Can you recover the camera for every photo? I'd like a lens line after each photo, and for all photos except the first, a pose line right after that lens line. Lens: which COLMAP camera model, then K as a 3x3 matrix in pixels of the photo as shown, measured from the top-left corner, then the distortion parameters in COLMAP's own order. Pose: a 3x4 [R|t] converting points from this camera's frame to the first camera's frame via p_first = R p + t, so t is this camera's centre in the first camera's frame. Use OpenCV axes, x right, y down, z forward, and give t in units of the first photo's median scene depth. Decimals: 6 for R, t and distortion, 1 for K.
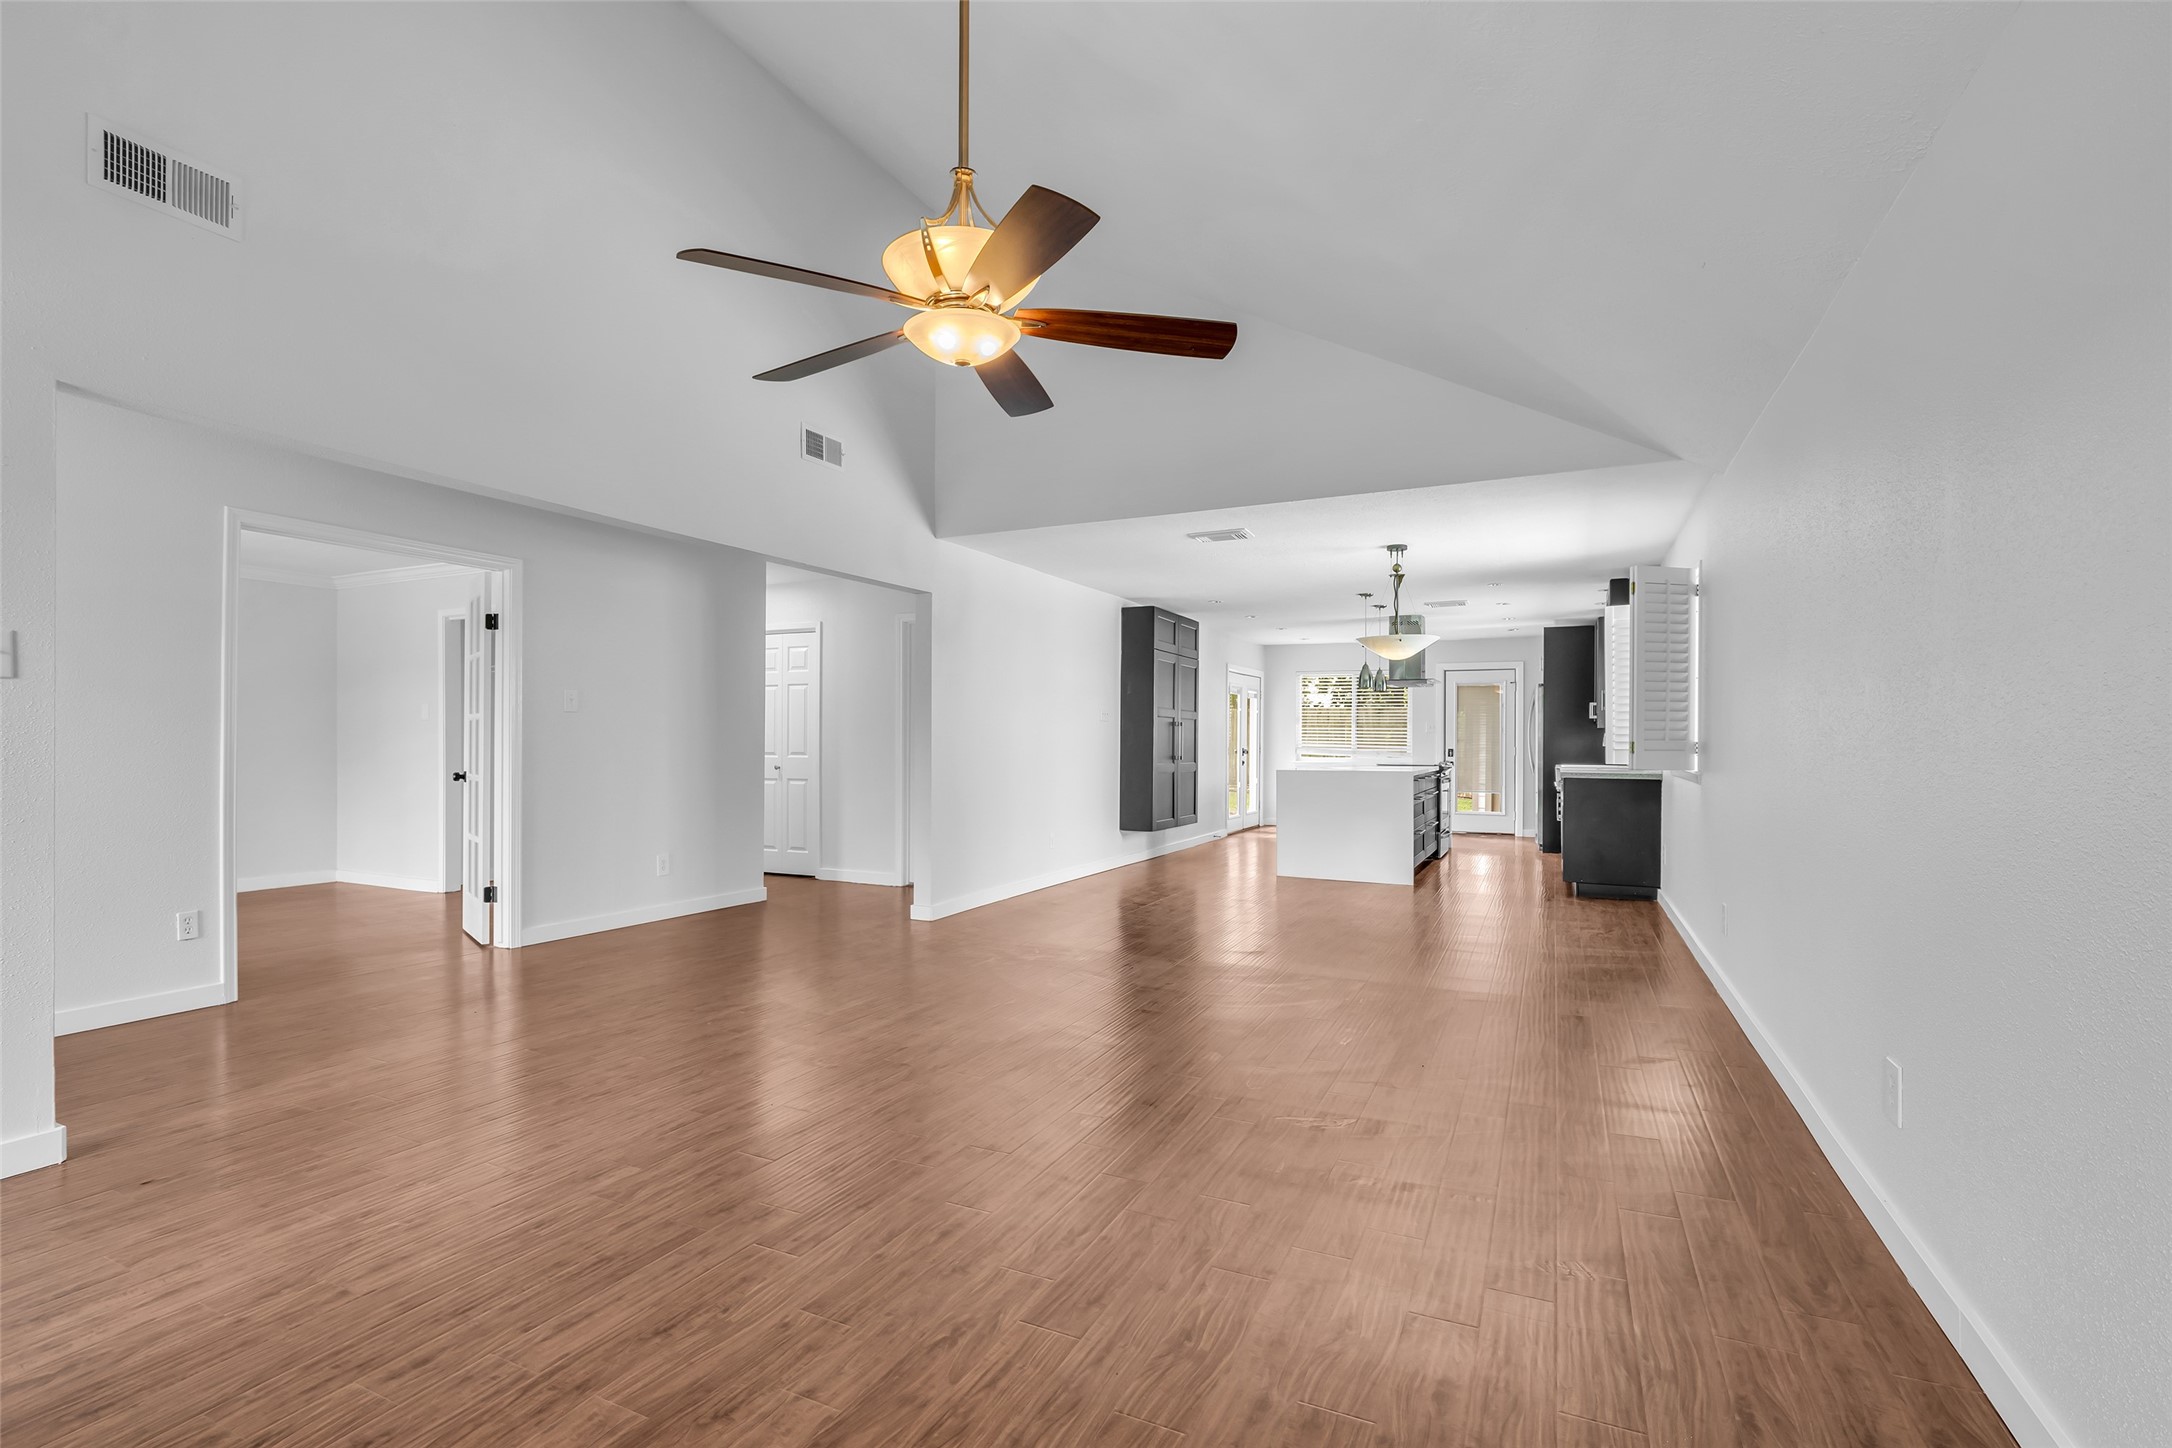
lens RADIAL K [[1000.0, 0, 1068.2], [0, 1000.0, 738.2], [0, 0, 1]] dist [-0.005249, 0.000606]
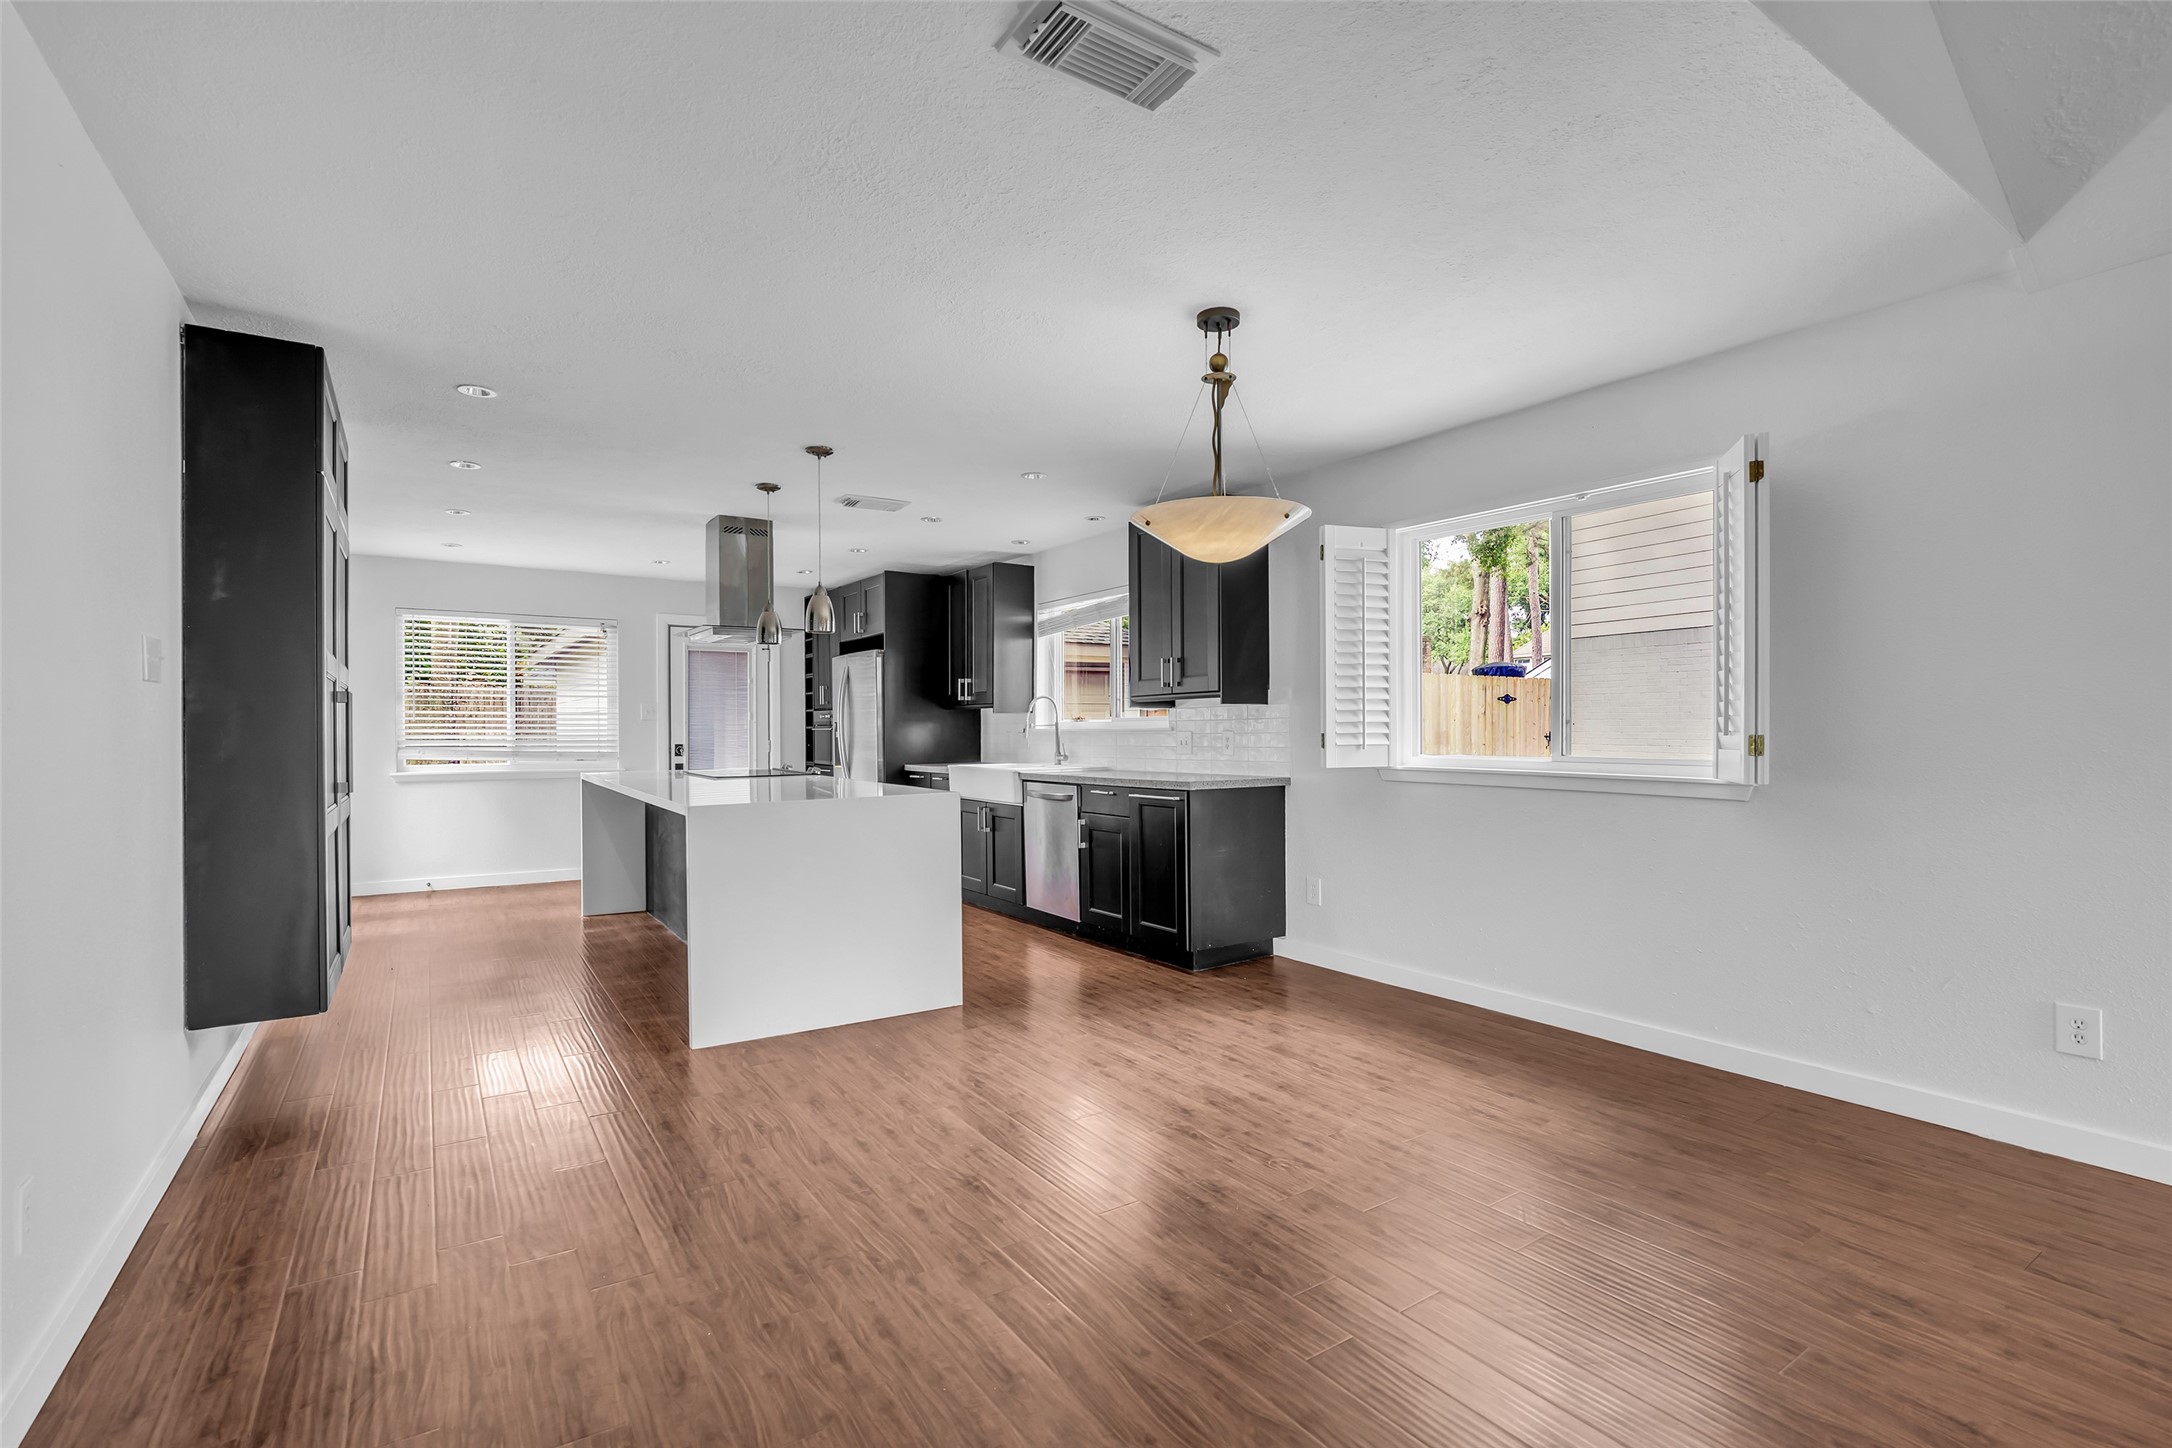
lens RADIAL K [[1000.0, 0, 1077.0], [0, 1000.0, 733.1], [0, 0, 1]] dist [-0.005249, 0.000606]
pose [[0.506484, -0.013109, 0.862150, -0.100587], [0.005980, 0.999914, 0.011690, -0.004510], [-0.862229, -0.000765, 0.506519, 0.777564]]
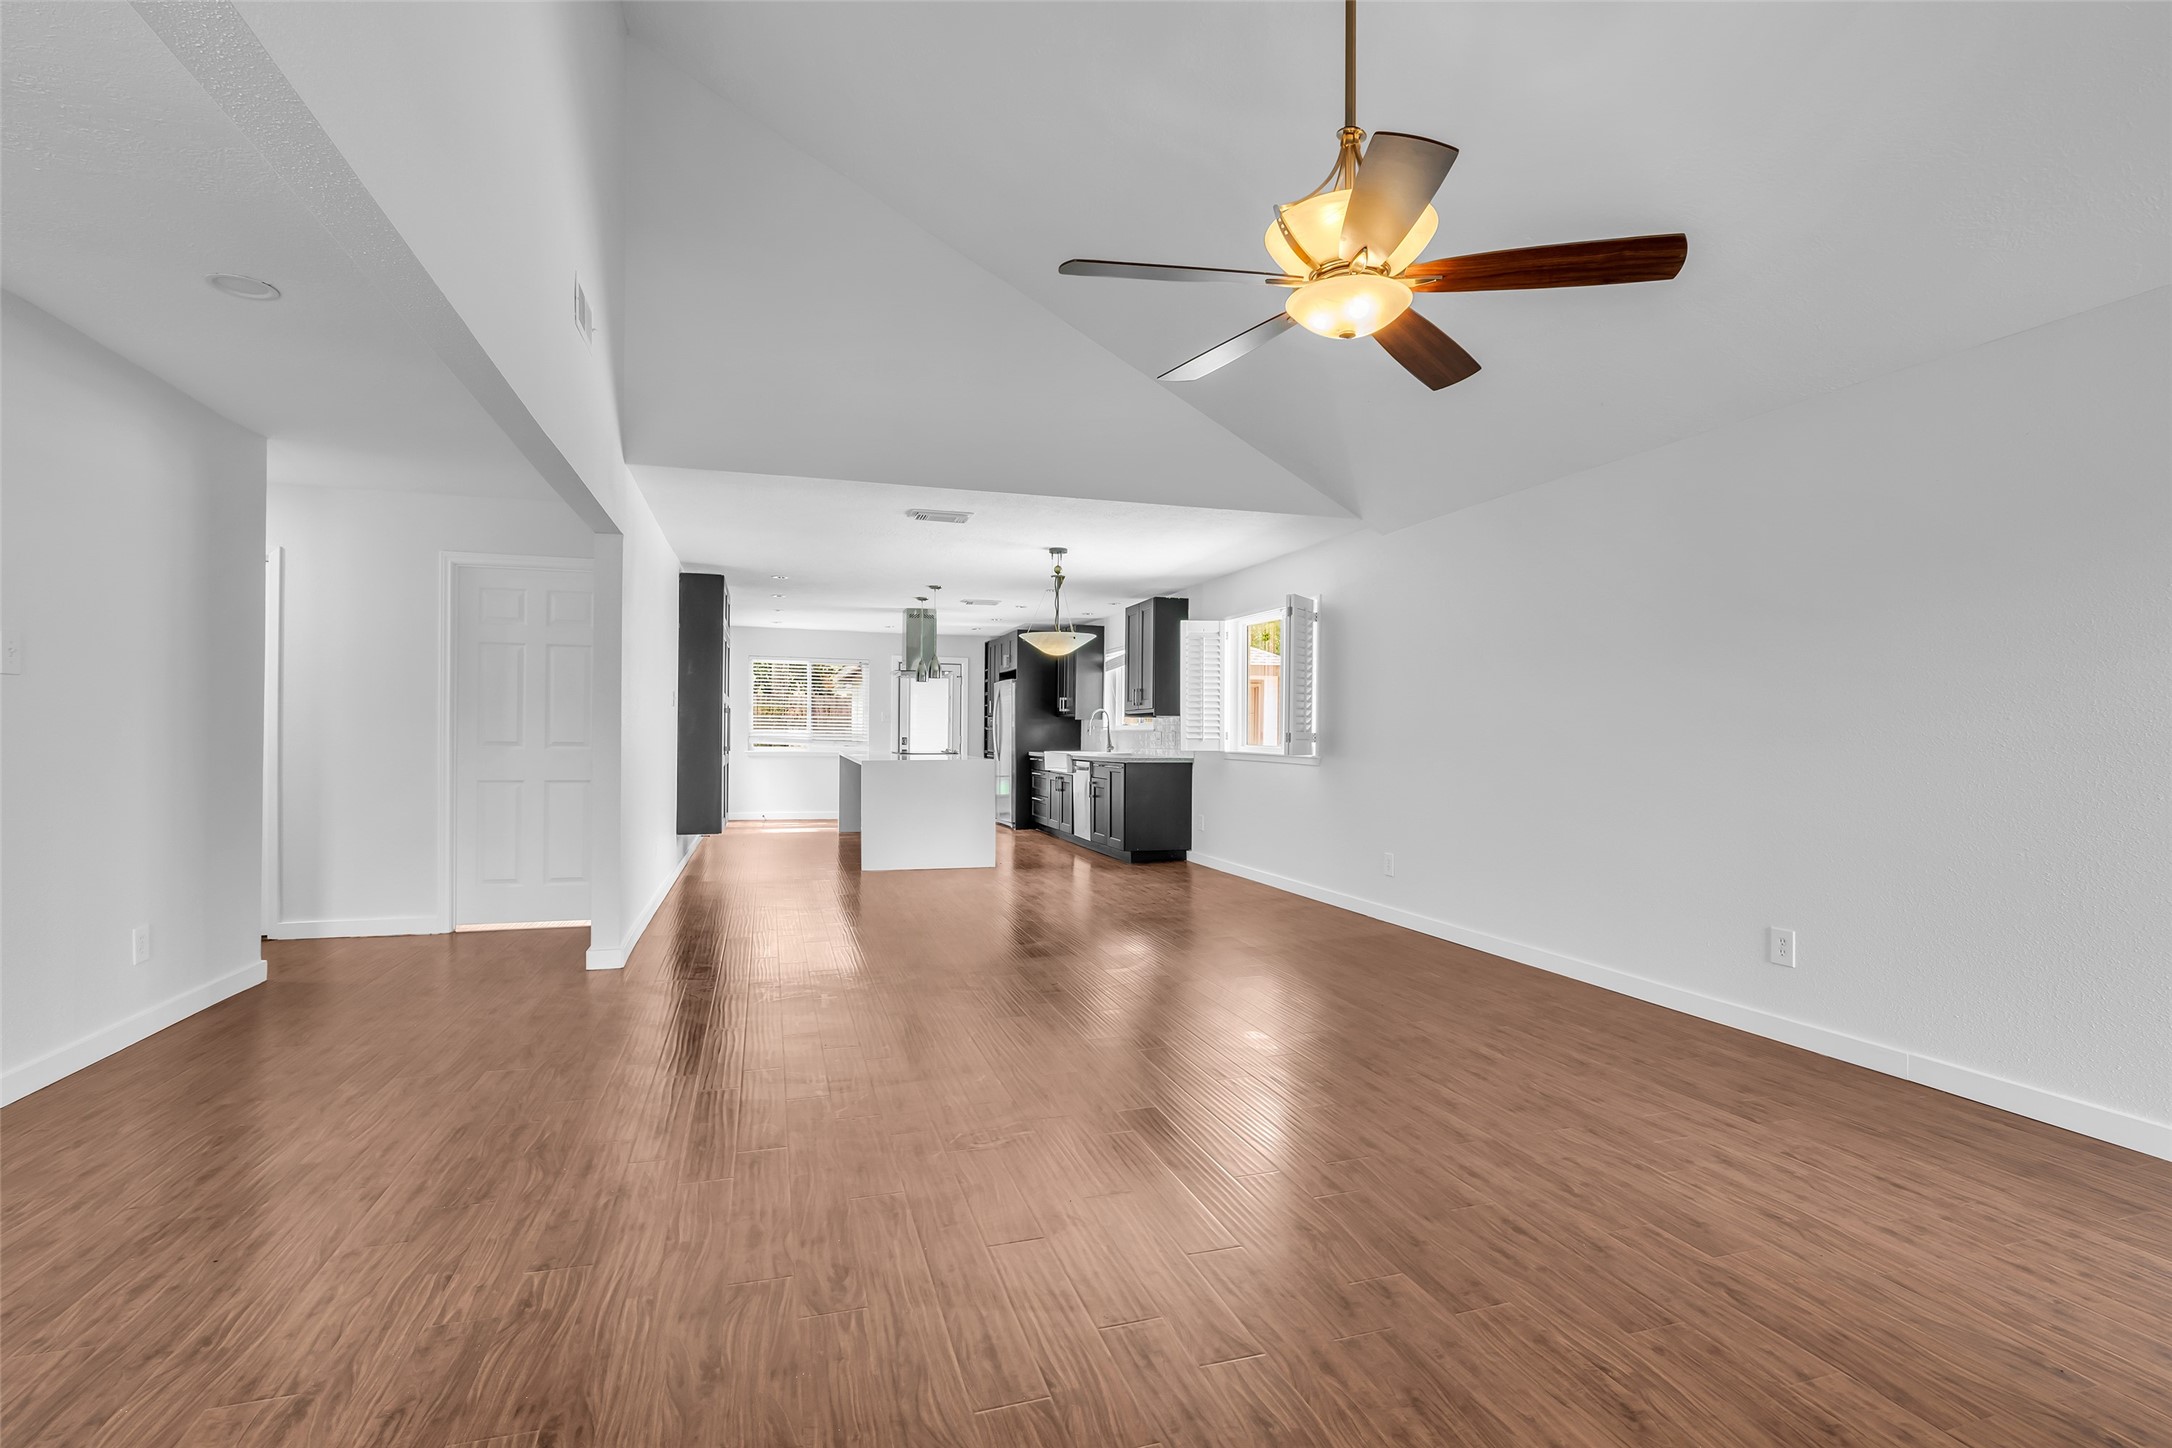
lens RADIAL K [[1000.0, 0, 1080.7], [0, 1000.0, 736.1], [0, 0, 1]] dist [-0.005249, 0.000606]
pose [[0.724877, -0.002408, 0.688874, -0.372105], [-0.004968, 0.999950, 0.008722, -0.001193], [-0.688860, -0.009744, 0.724829, 0.193148]]
